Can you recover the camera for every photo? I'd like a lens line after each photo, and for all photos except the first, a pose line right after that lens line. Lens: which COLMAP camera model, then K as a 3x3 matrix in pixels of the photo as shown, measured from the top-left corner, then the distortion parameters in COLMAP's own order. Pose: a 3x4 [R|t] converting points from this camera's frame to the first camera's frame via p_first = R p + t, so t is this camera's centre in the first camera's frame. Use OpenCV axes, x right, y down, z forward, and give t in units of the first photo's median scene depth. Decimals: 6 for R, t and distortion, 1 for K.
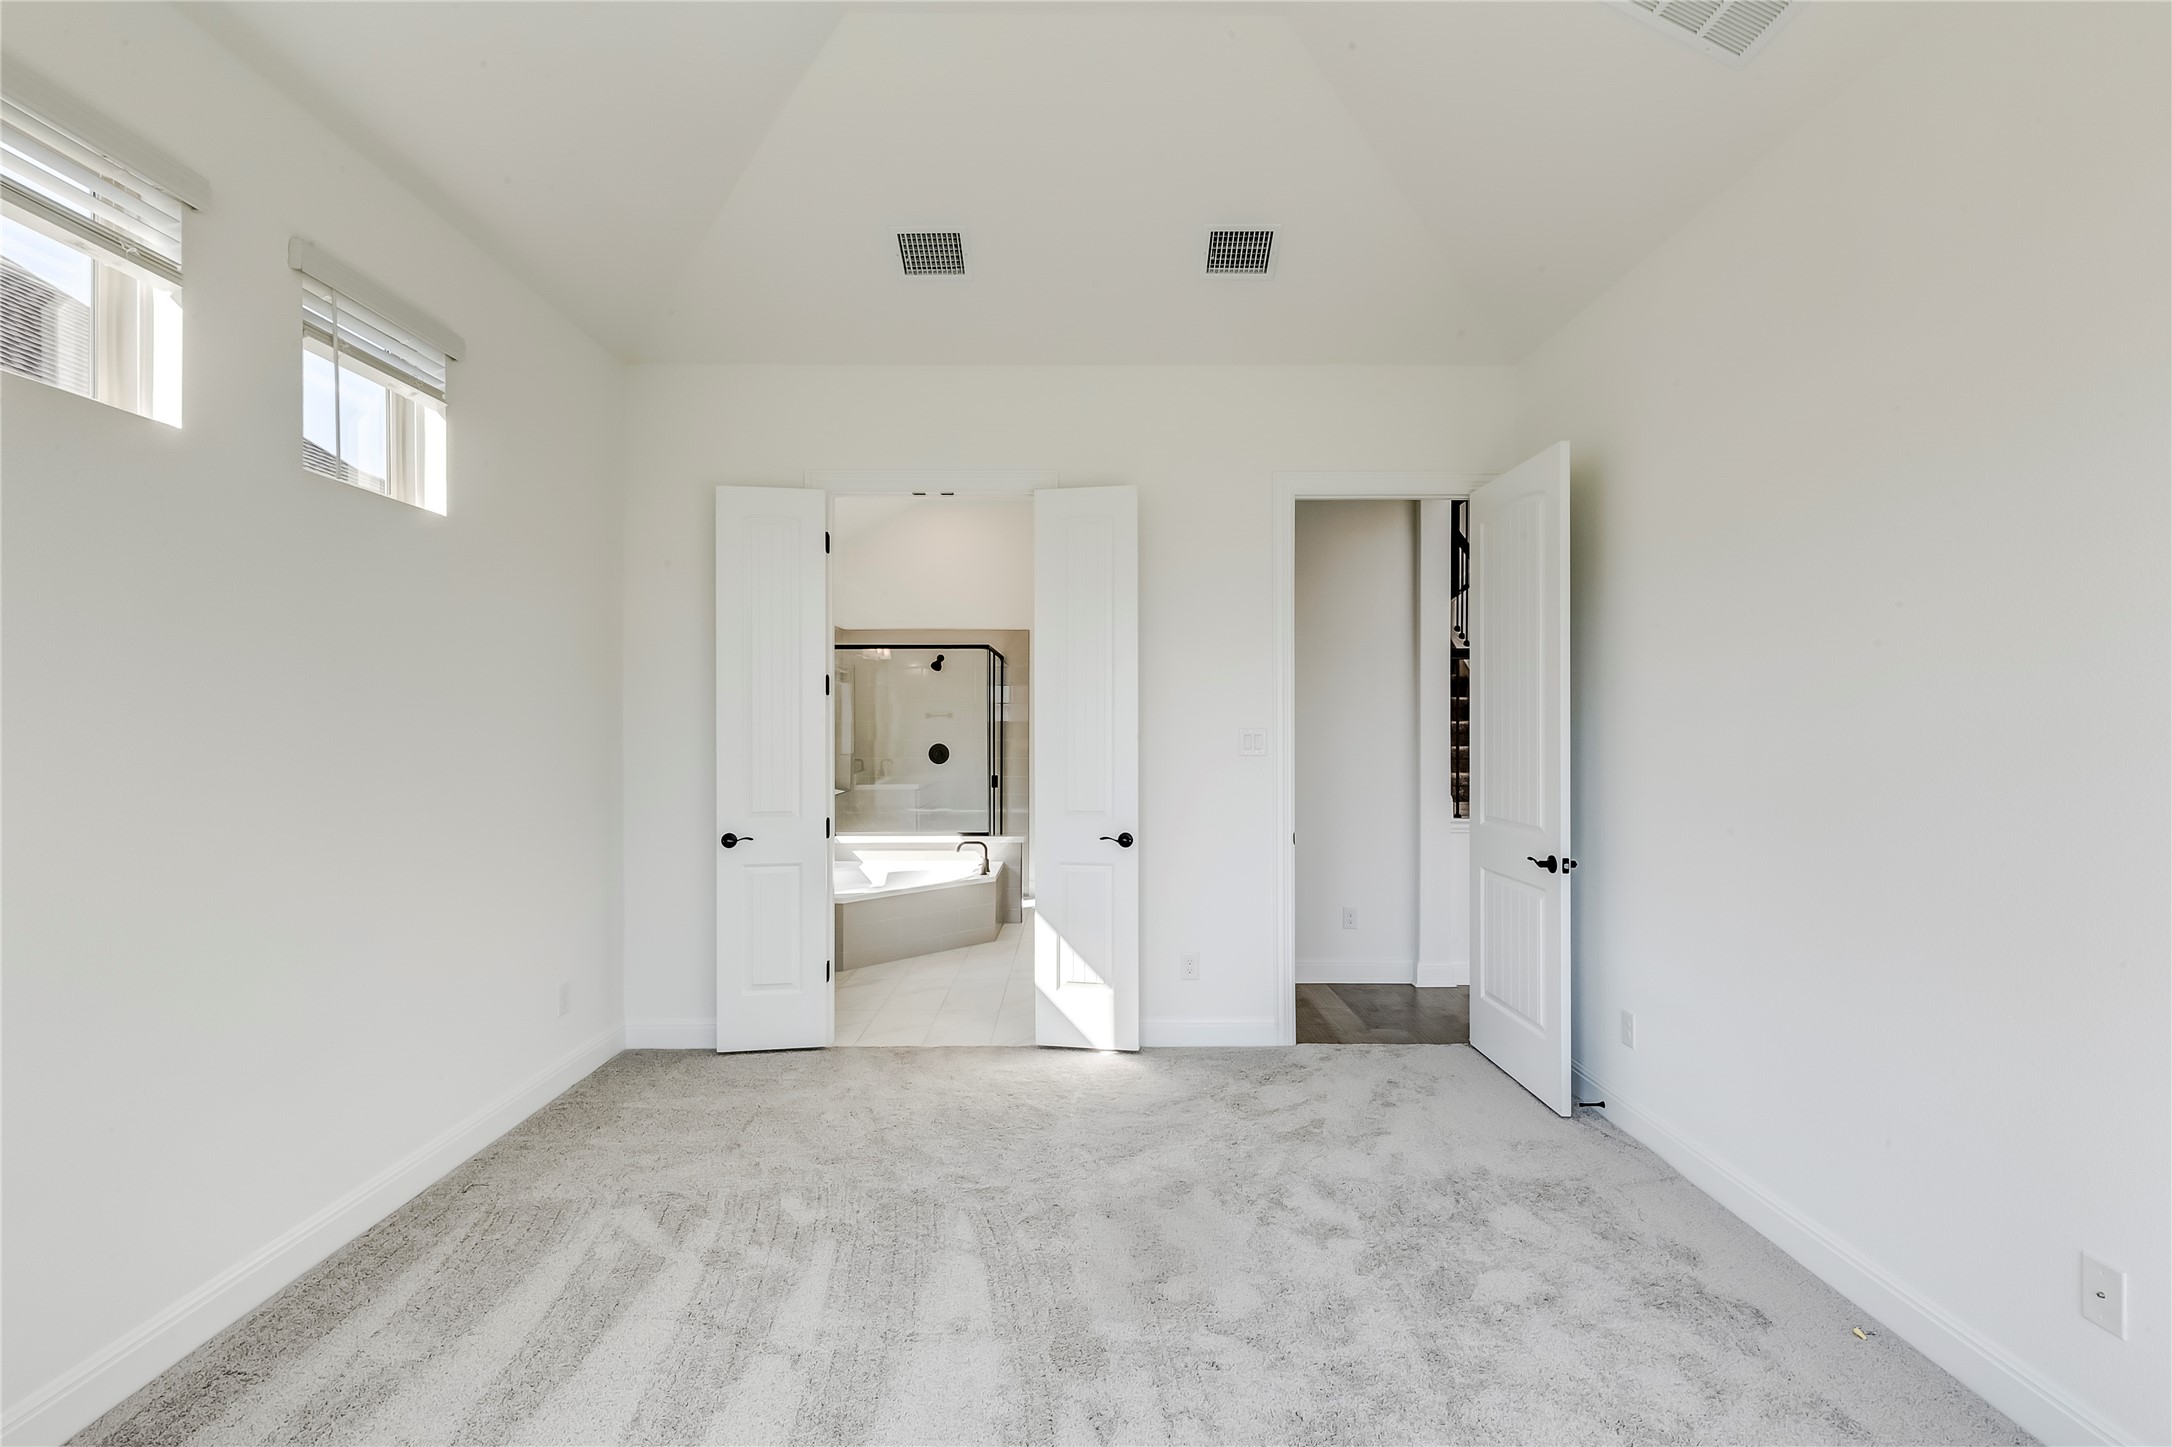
lens RADIAL K [[1001.2, 0, 1083.6], [0, 1001.2, 726.2], [0, 0, 1]] dist [0.008805, -0.004892]
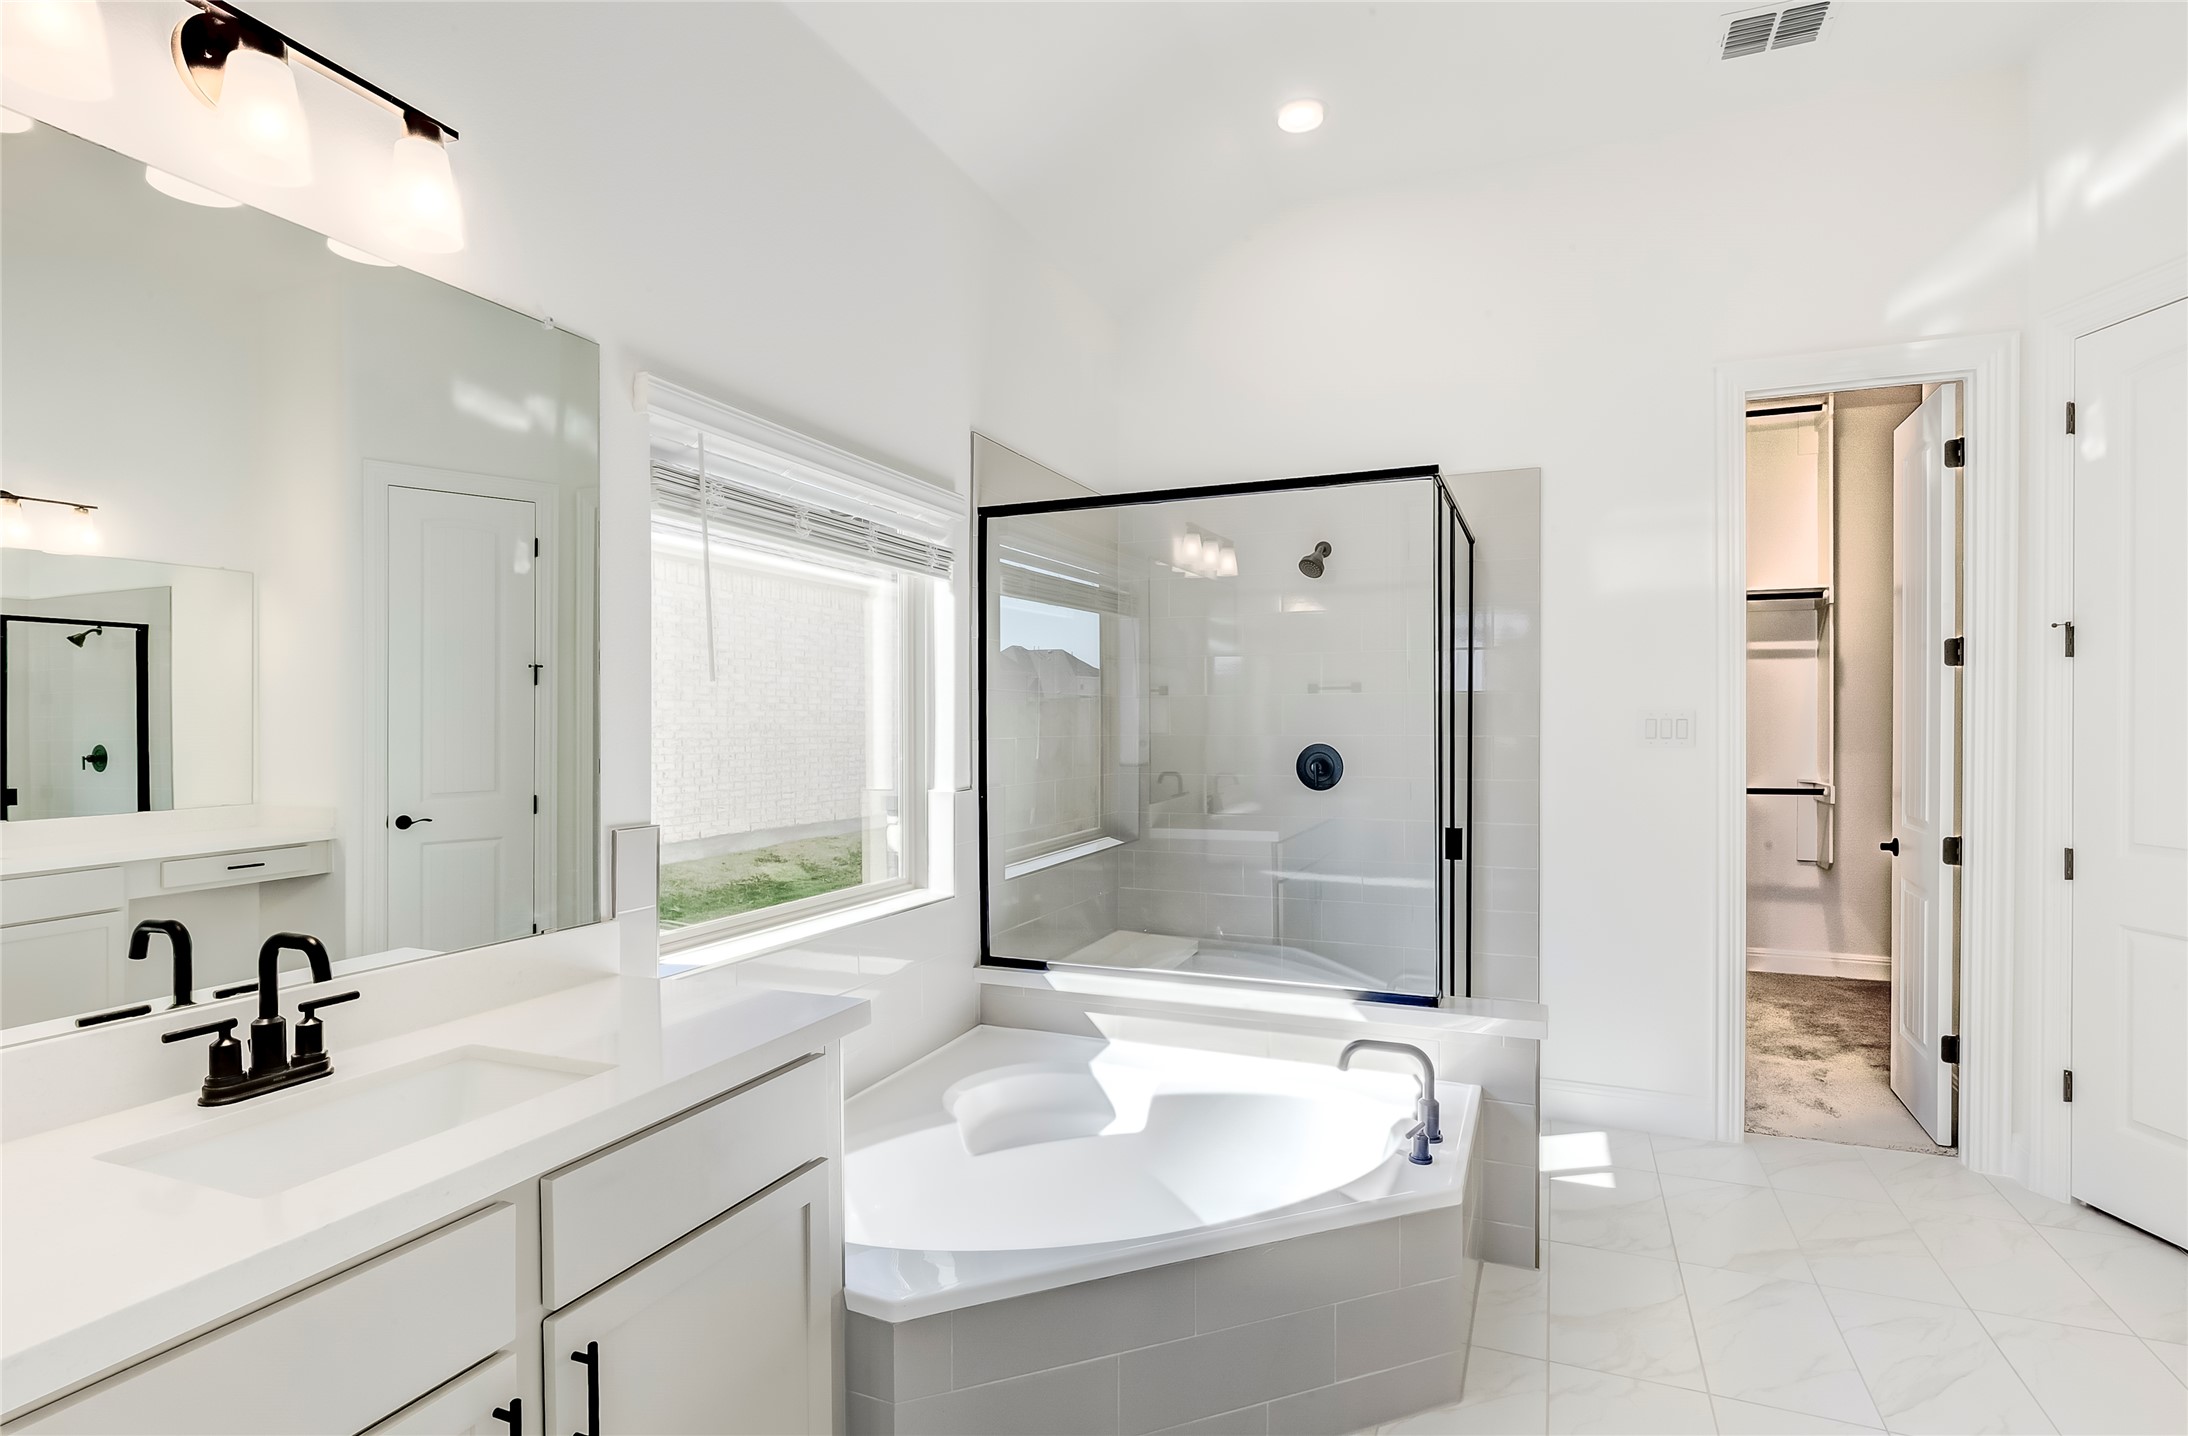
lens RADIAL K [[1048.1, 0, 1095.6], [0, 1048.1, 724.1], [0, 0, 1]] dist [-0.014361, -0.000355]
pose [[0.918393, 0.001623, -0.395667, -0.097386], [0.000989, 0.999979, 0.006399, 0.009593], [0.395669, -0.006268, 0.918372, 0.996069]]
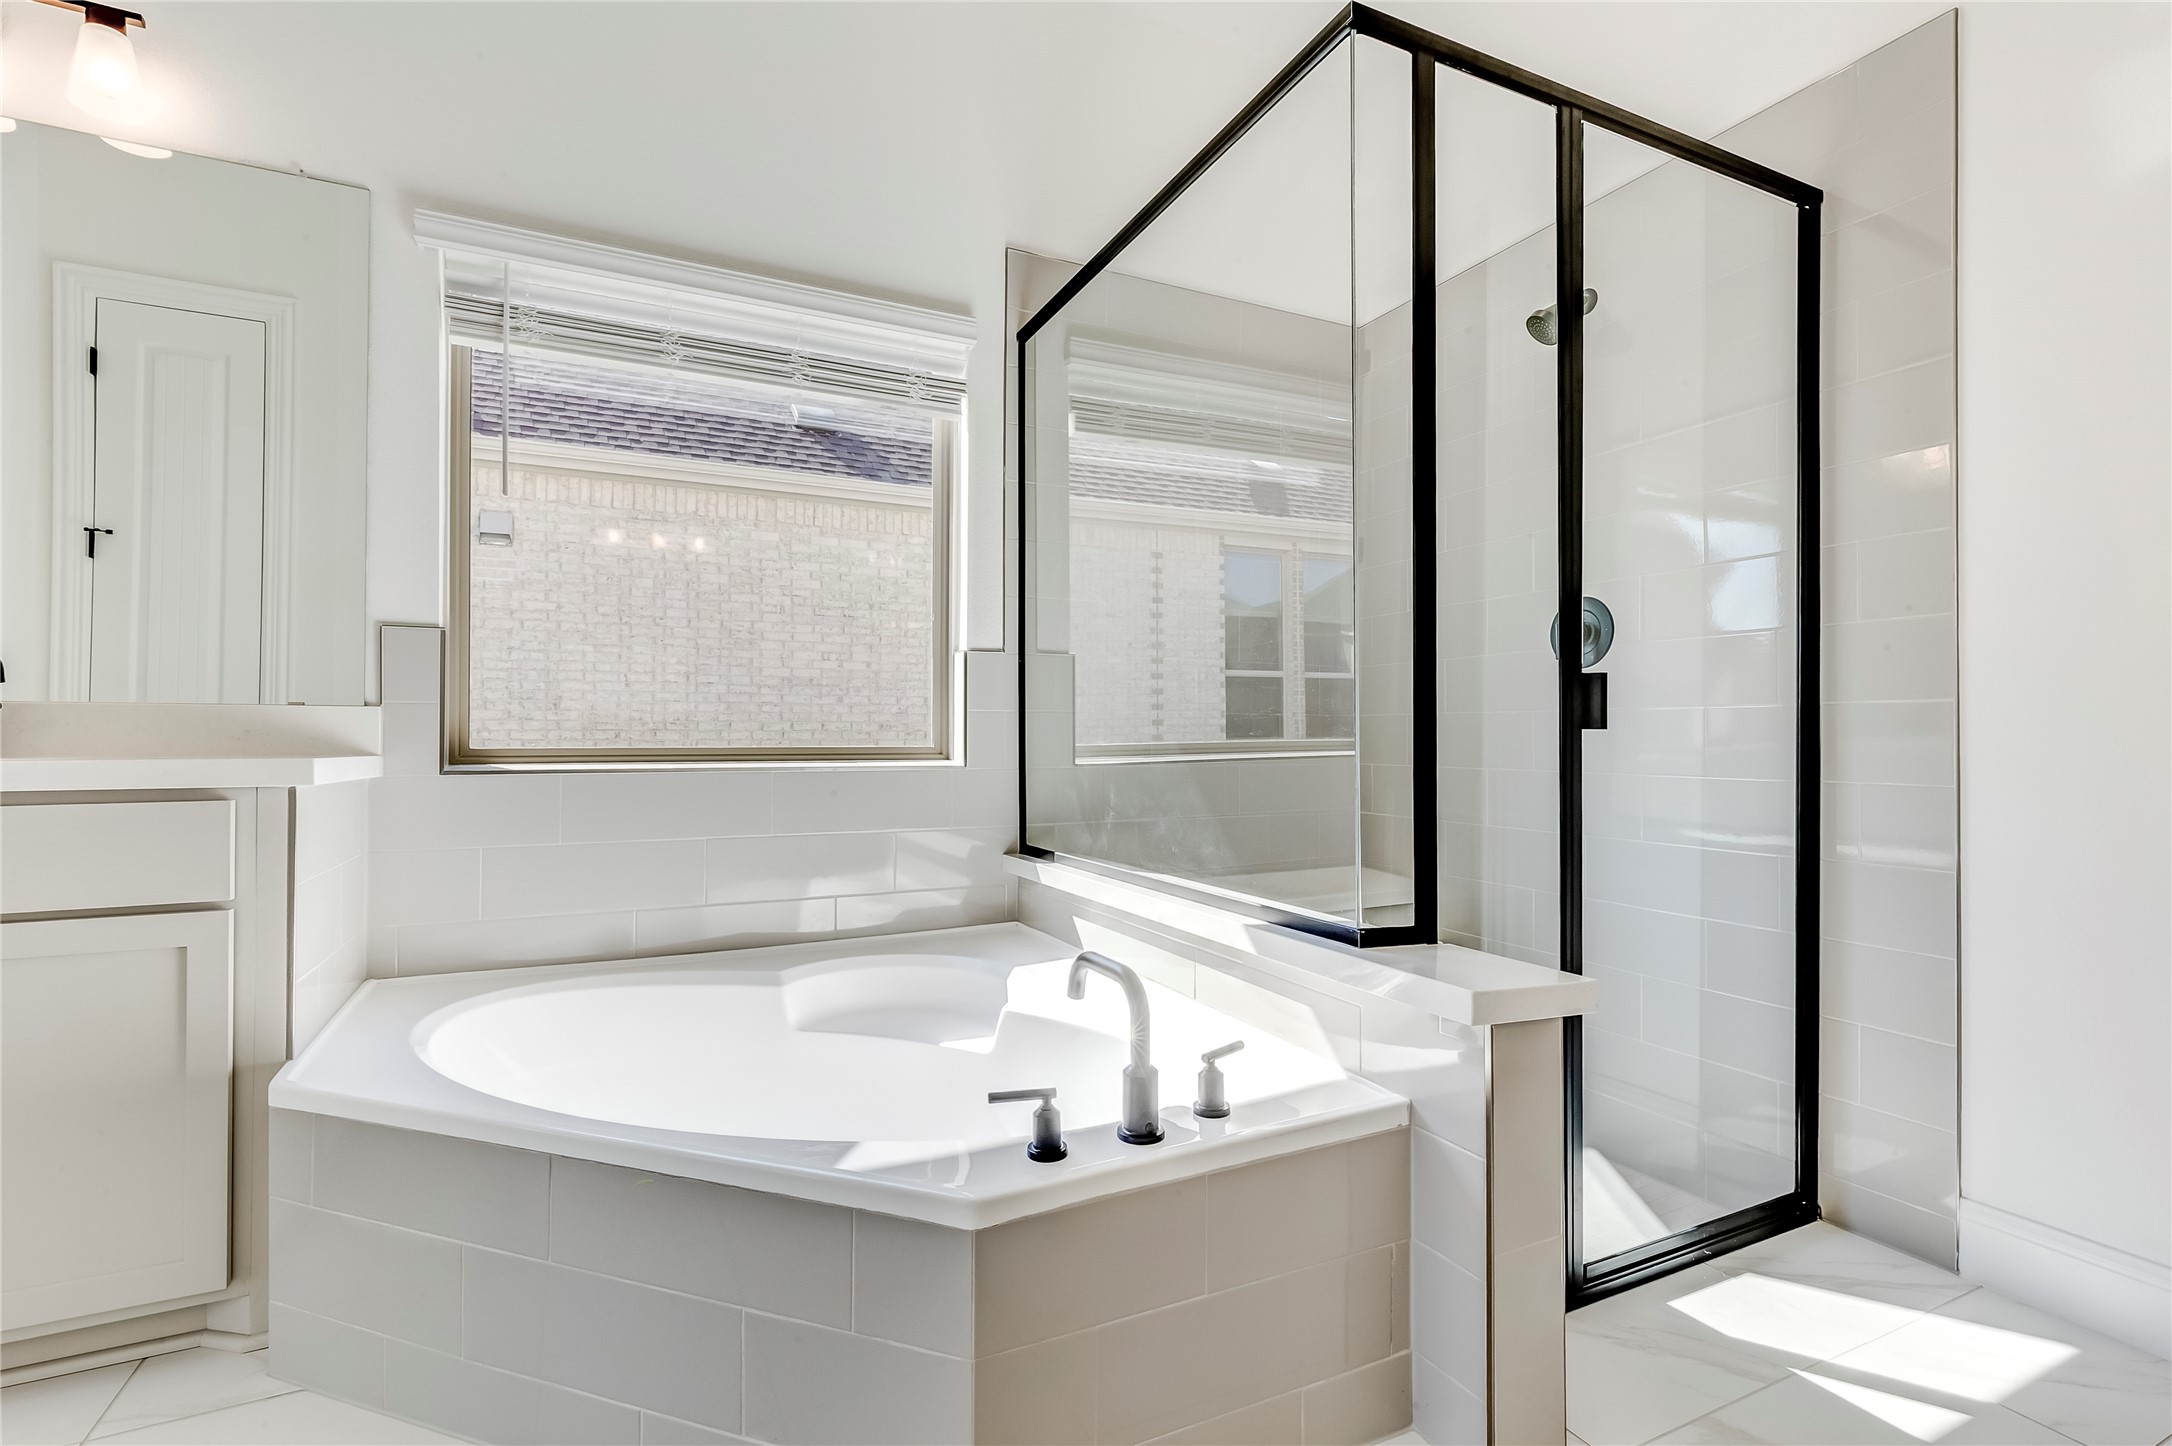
lens RADIAL K [[1001.2, 0, 1083.6], [0, 1001.2, 725.7], [0, 0, 1]] dist [0.008805, -0.004892]
pose [[0.443976, 0.002757, -0.896034, 0.121718], [0.000478, 0.999994, 0.003313, 0.108326], [0.896038, -0.001899, 0.443972, 1.425681]]
